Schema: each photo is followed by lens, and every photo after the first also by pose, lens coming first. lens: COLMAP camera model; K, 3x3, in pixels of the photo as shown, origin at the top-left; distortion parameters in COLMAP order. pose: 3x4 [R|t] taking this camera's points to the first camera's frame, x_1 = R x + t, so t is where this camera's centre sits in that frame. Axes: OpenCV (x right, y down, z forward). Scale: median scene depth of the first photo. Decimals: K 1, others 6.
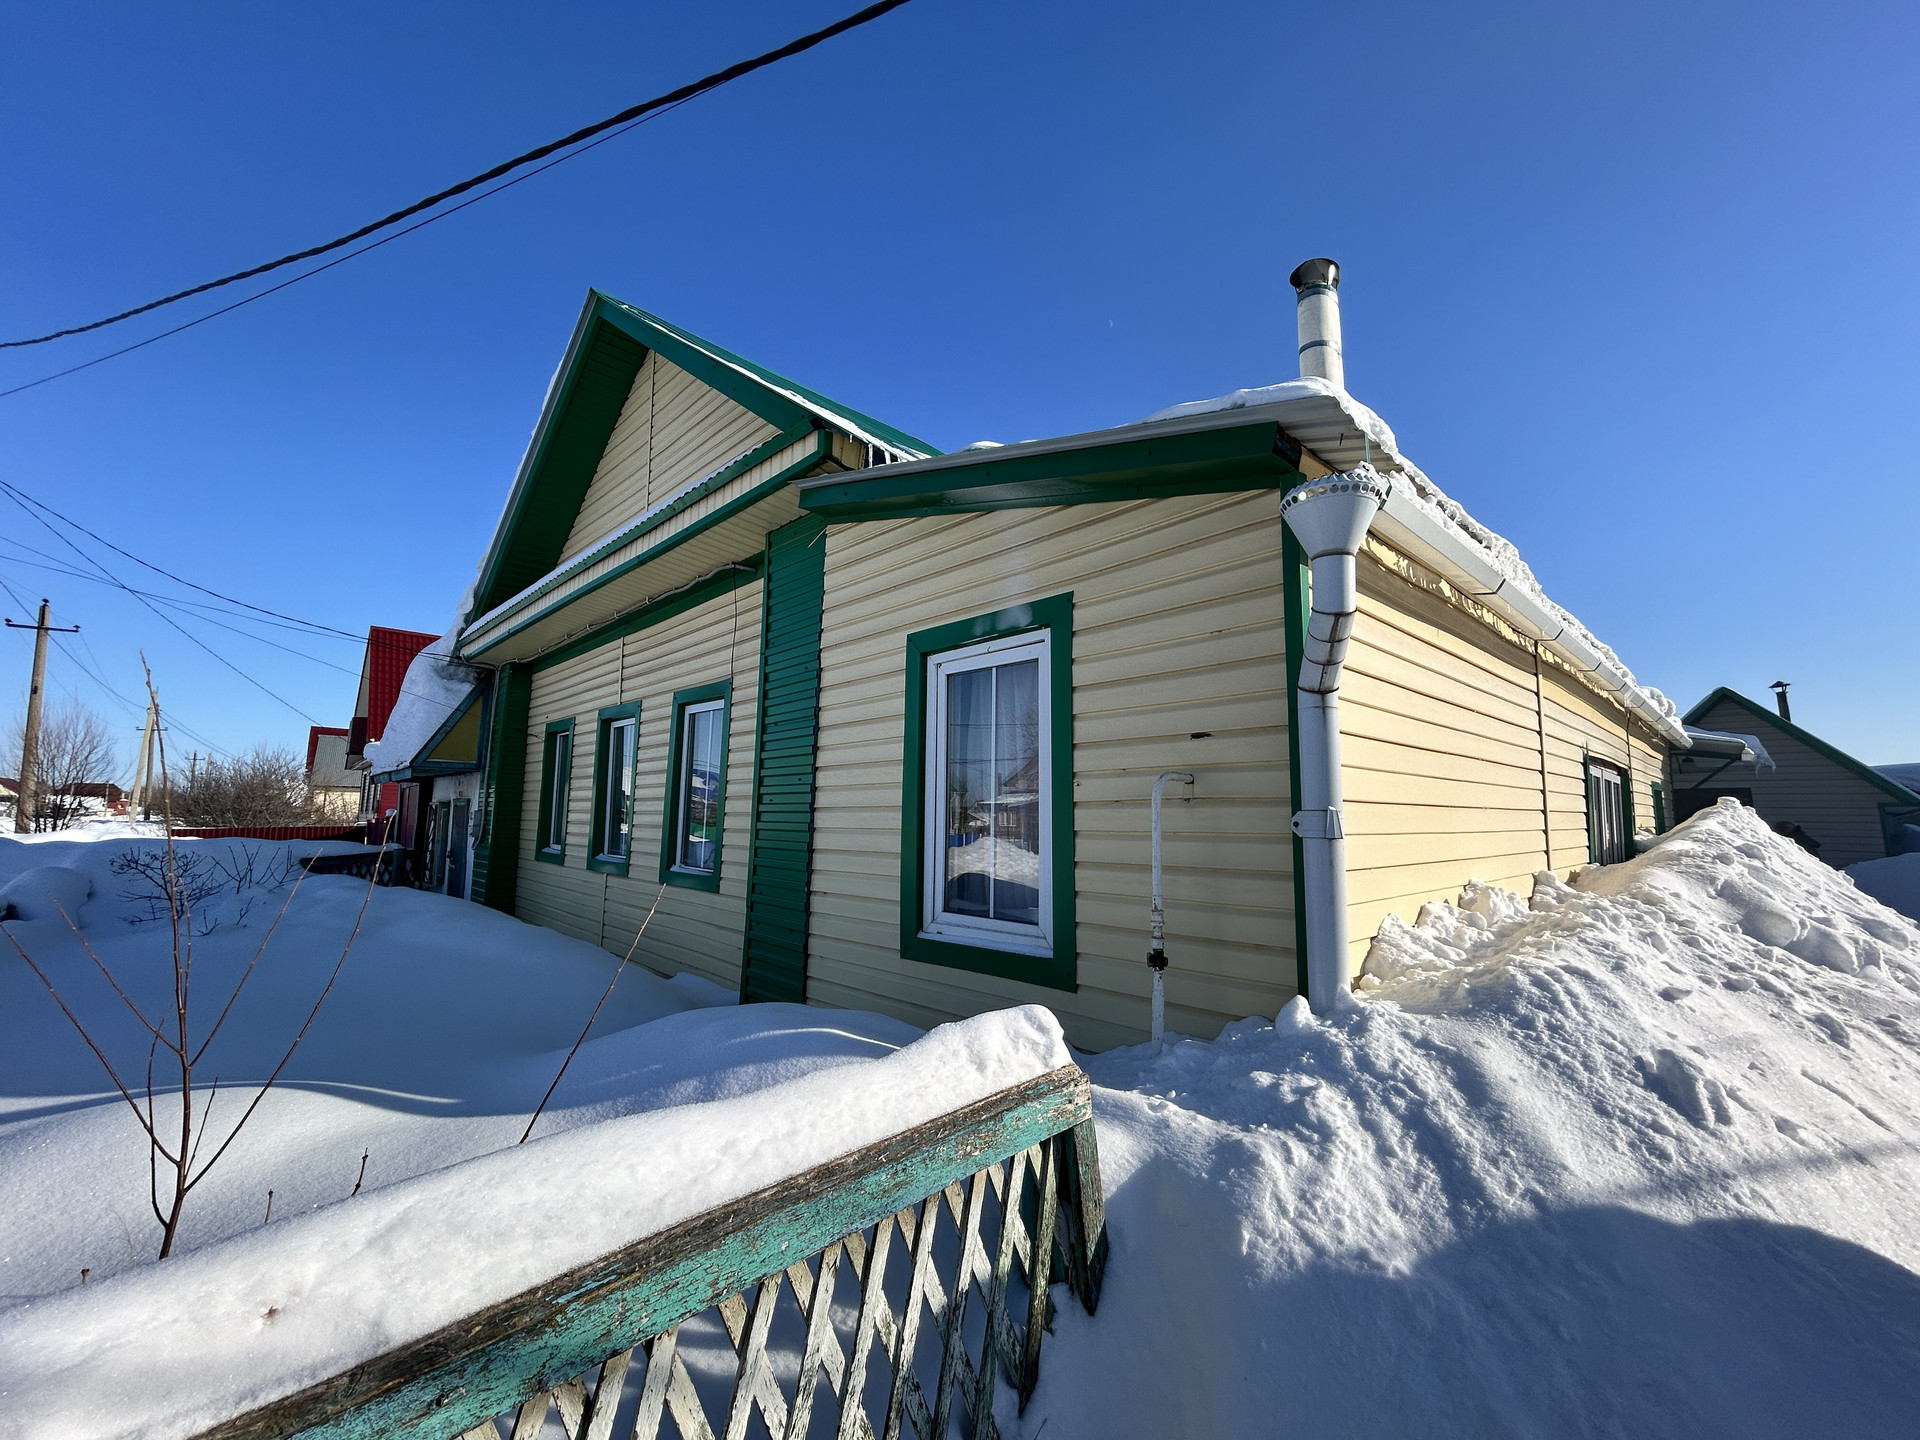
lens RADIAL K [[779.0, 0, 956.8], [0, 779.0, 715.6], [0, 0, 1]] dist [0.004493, -0.000683]
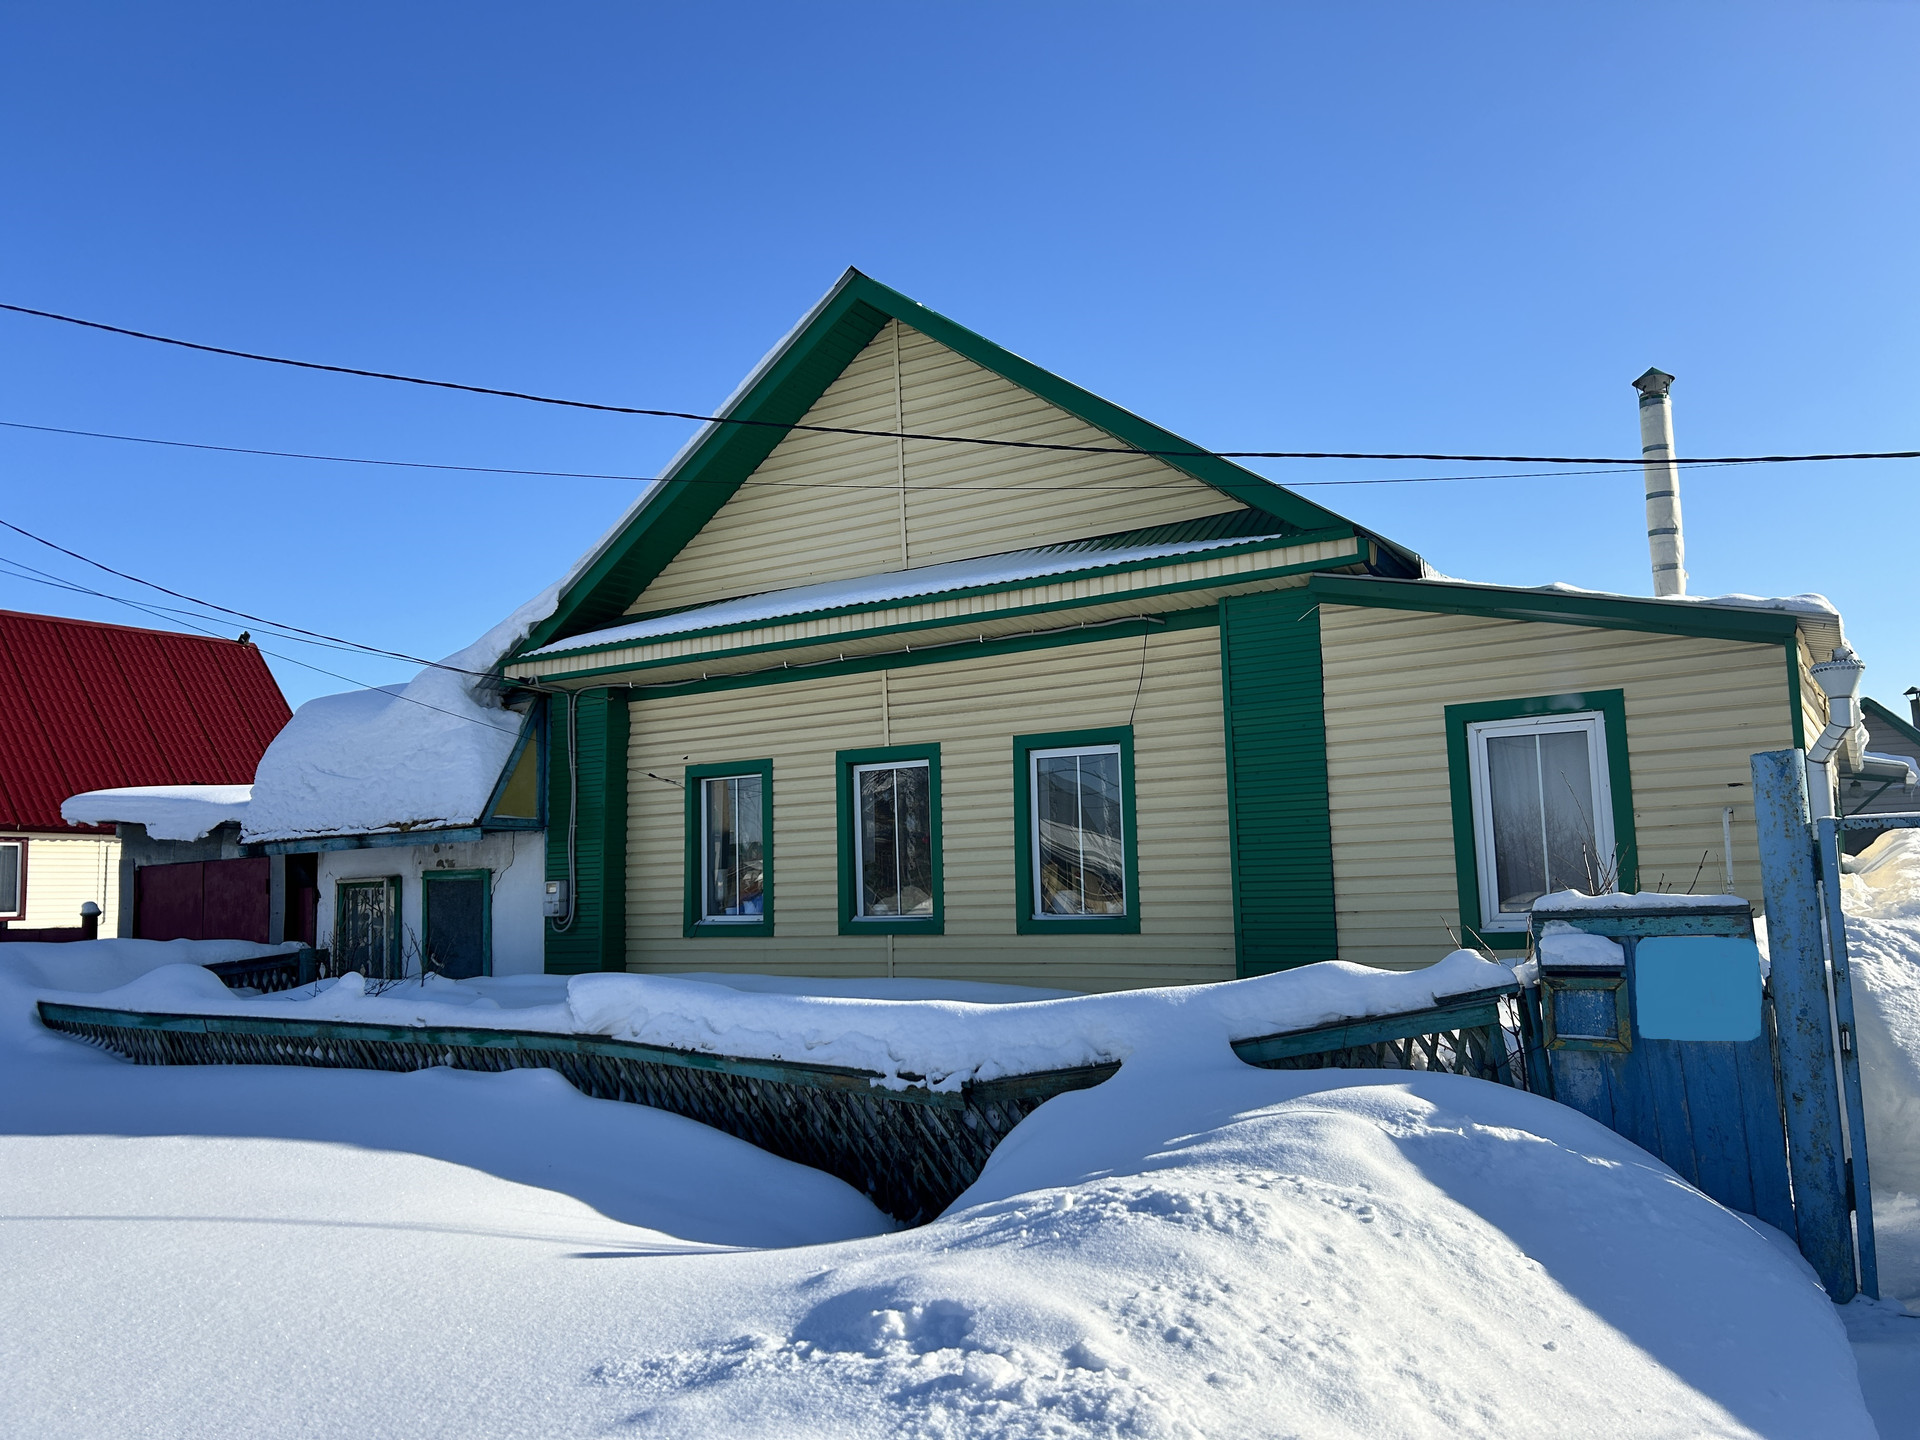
lens RADIAL K [[1436.9, 0, 960.0], [0, 1436.9, 720.0], [0, 0, 1]] dist [0.010473, -0.002696]
pose [[0.968765, -0.008579, 0.247831, -1.450104], [0.007422, 0.999957, 0.005601, -0.100895], [-0.247869, -0.003586, 0.968787, -1.122107]]
